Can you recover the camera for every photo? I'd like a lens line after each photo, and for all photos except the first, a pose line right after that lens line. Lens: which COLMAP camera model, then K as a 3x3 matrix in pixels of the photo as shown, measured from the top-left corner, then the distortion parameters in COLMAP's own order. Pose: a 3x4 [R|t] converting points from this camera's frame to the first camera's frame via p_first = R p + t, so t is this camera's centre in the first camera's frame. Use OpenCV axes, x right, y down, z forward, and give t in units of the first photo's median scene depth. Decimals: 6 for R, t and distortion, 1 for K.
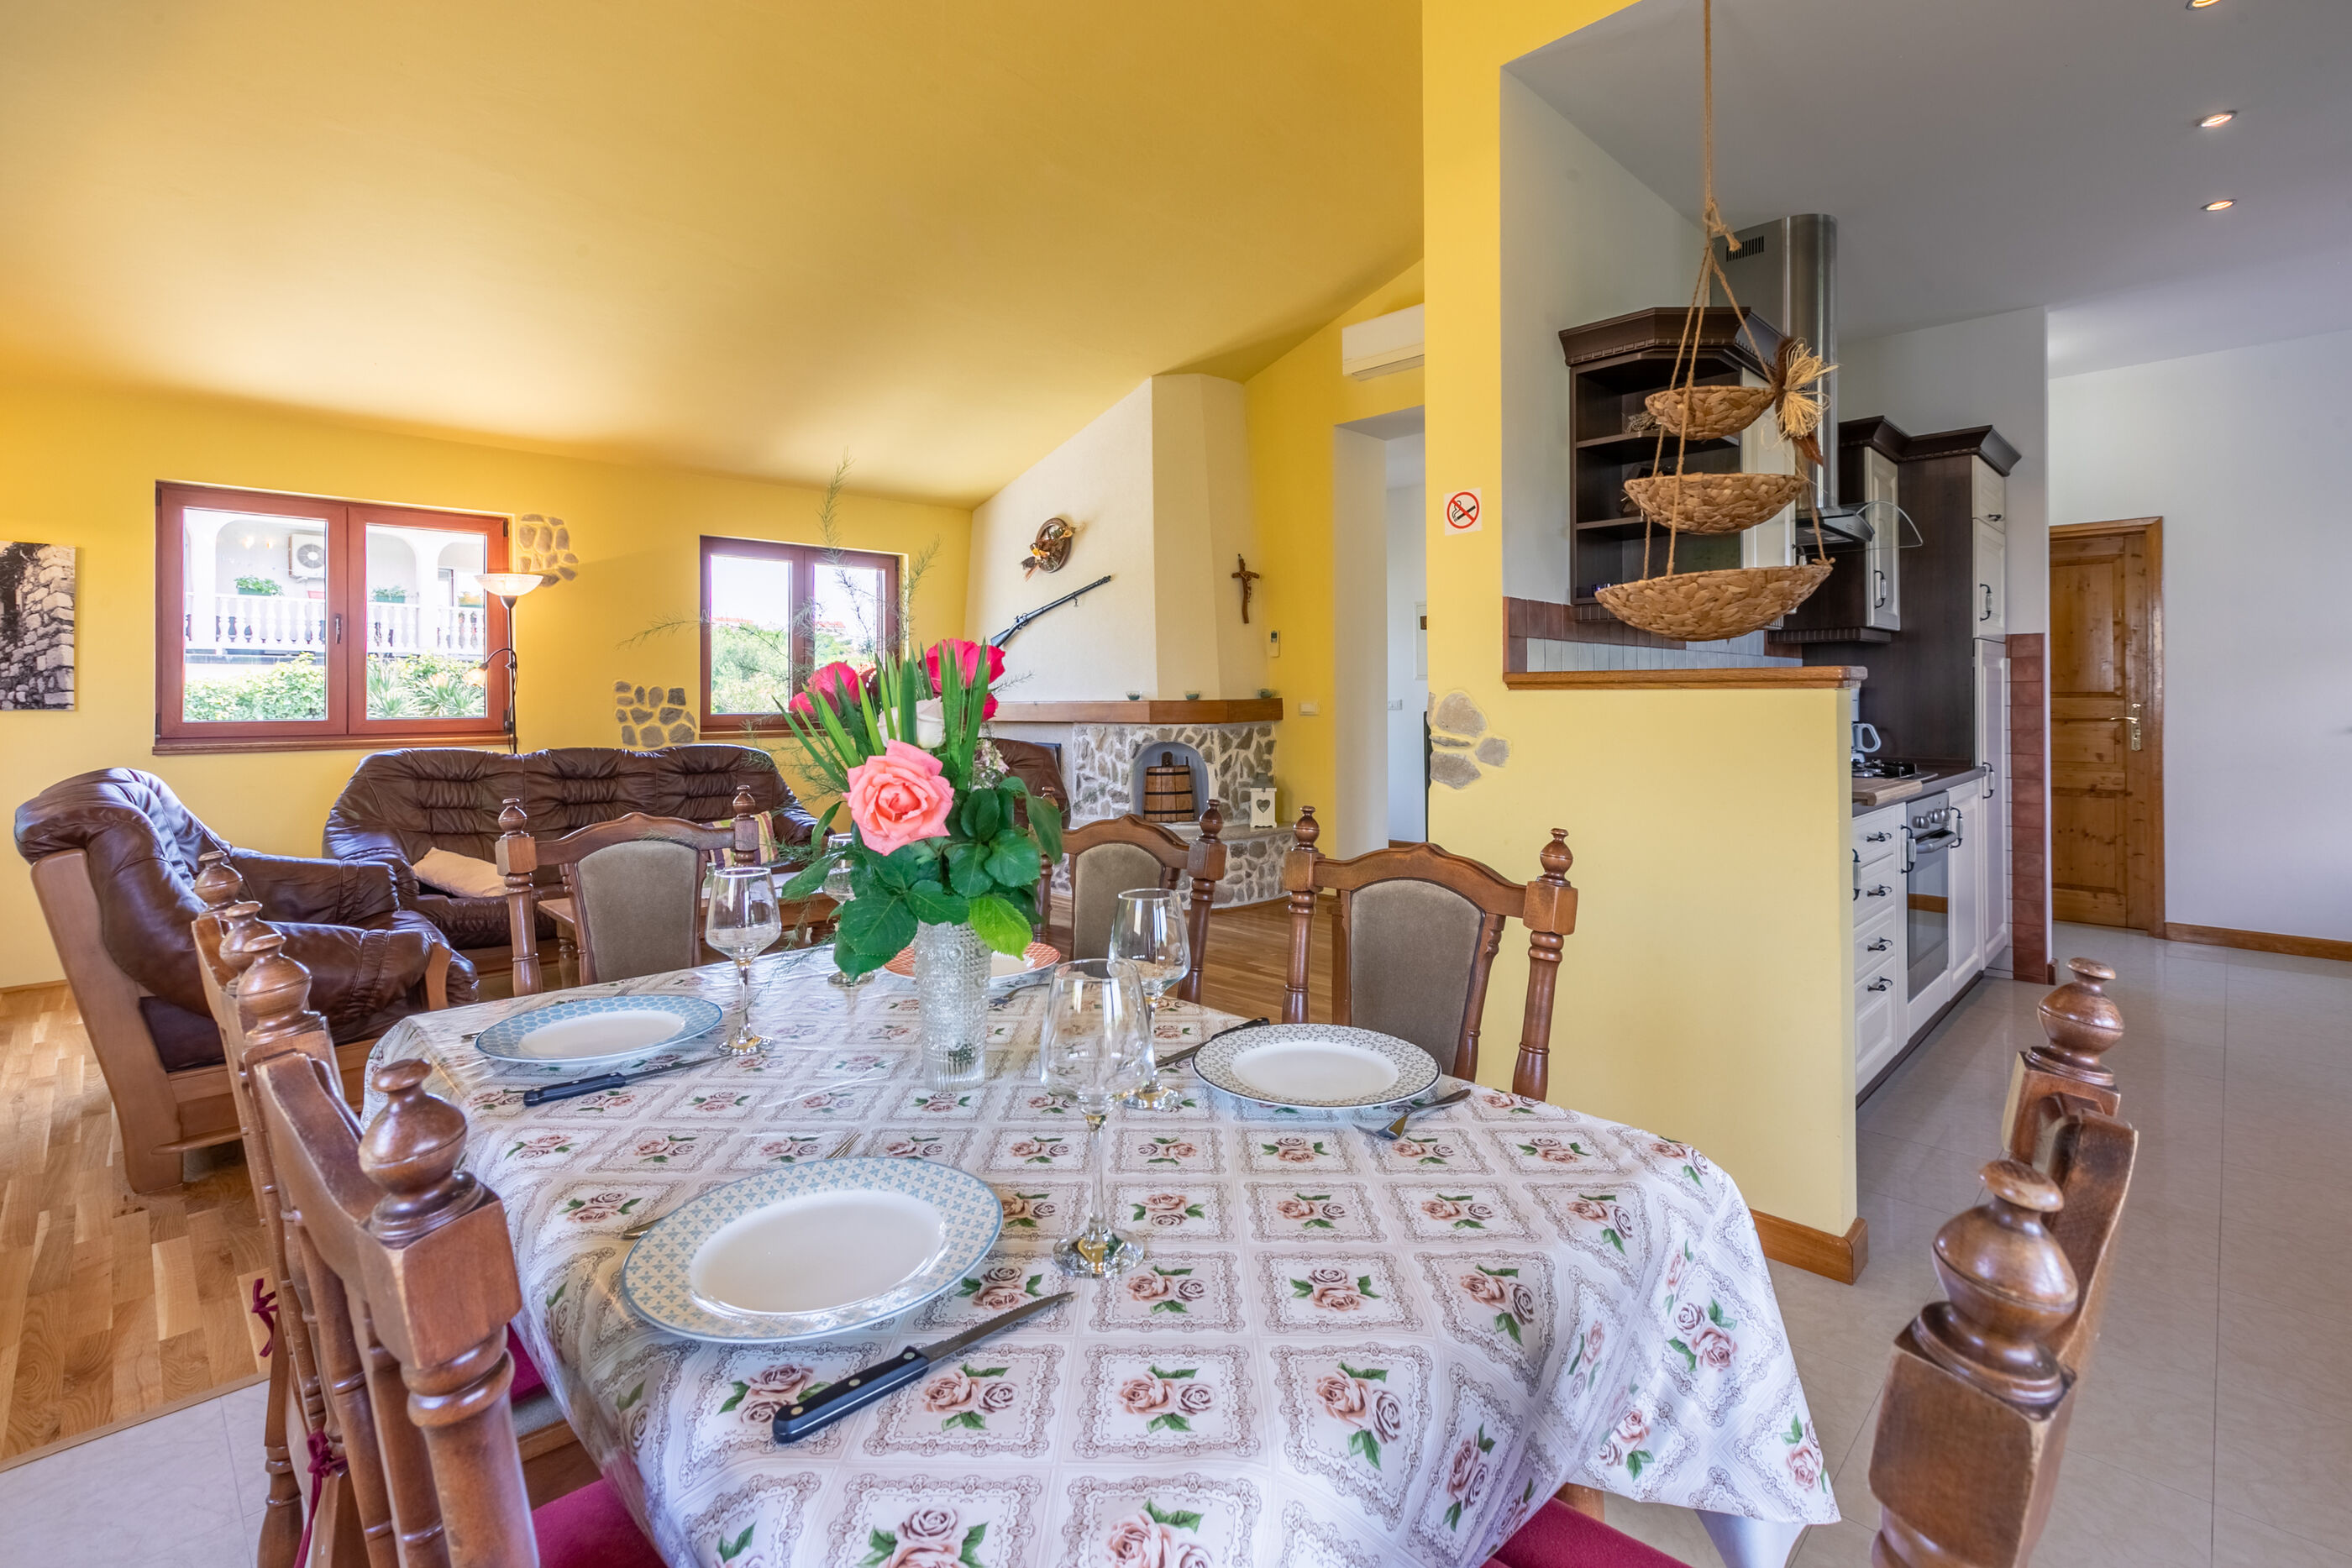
lens RADIAL K [[1068.1, 0, 1169.3], [0, 1068.1, 699.2], [0, 0, 1]] dist [-0.001235, 0.000442]
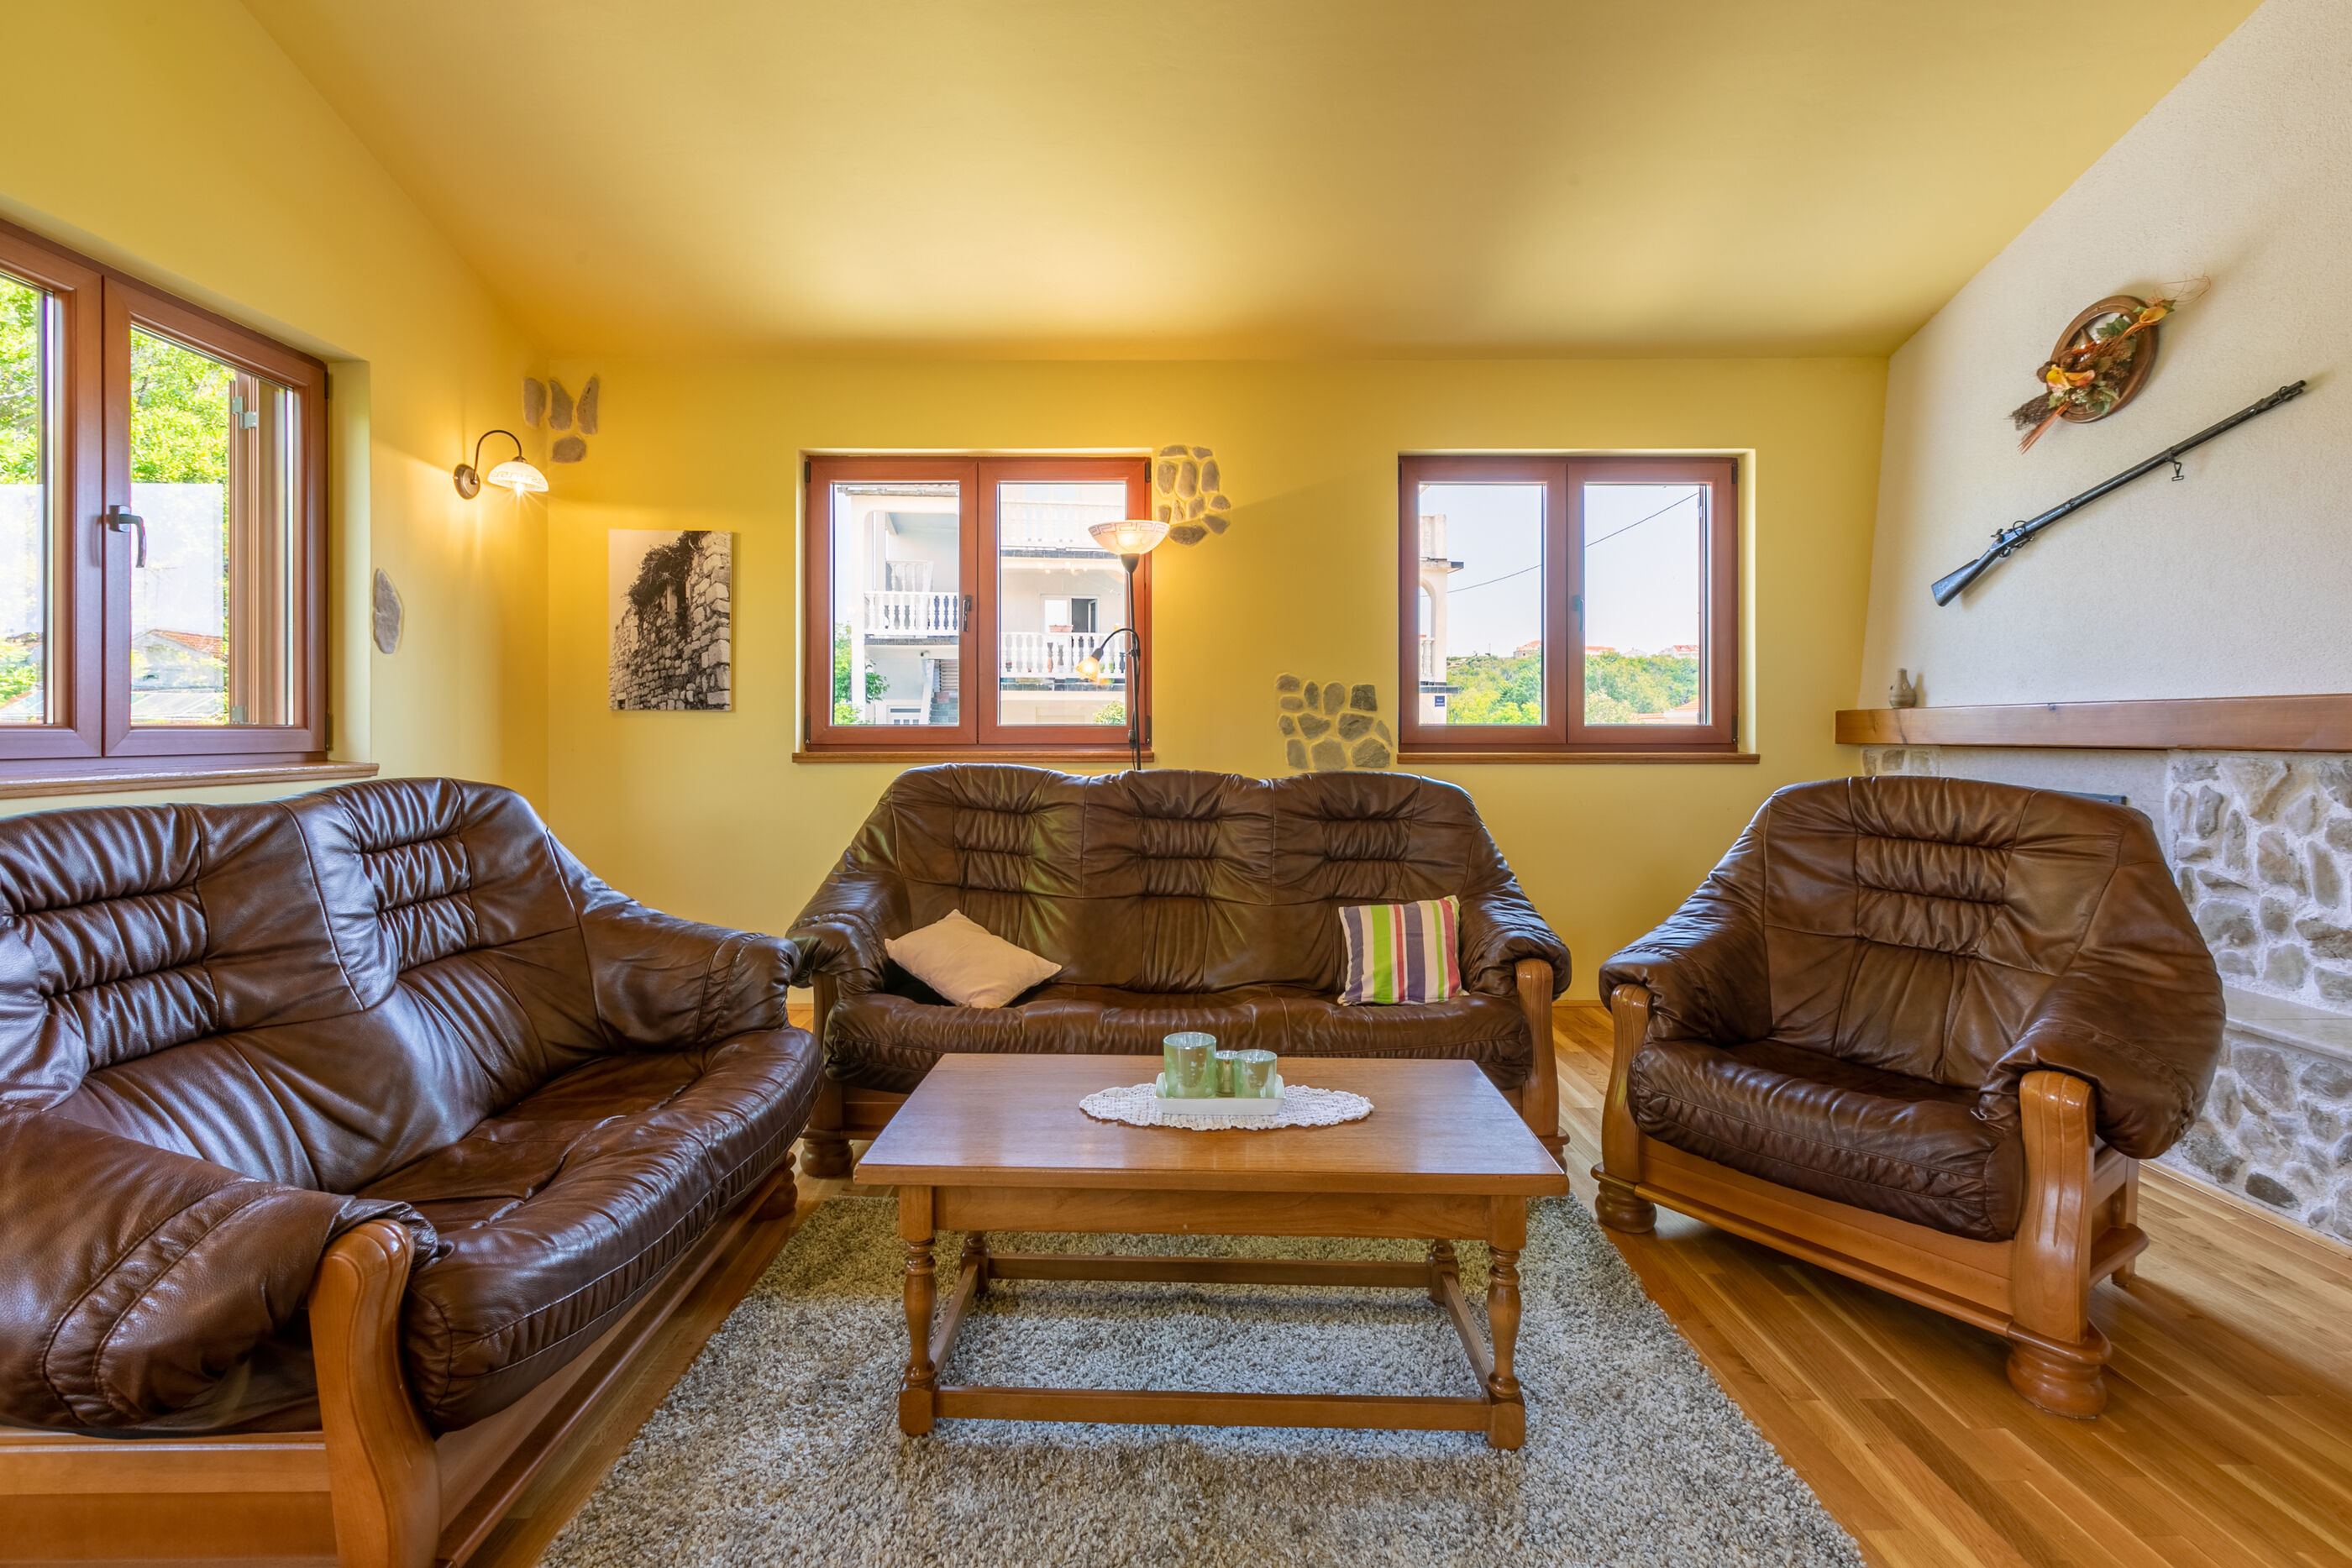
lens RADIAL K [[1068.1, 0, 1170.3], [0, 1068.1, 723.7], [0, 0, 1]] dist [-0.001235, 0.000442]
pose [[0.719075, 0.002463, -0.694928, -0.111463], [-0.004627, 0.999989, -0.001243, 0.019523], [0.694917, 0.004110, 0.719078, 0.570686]]
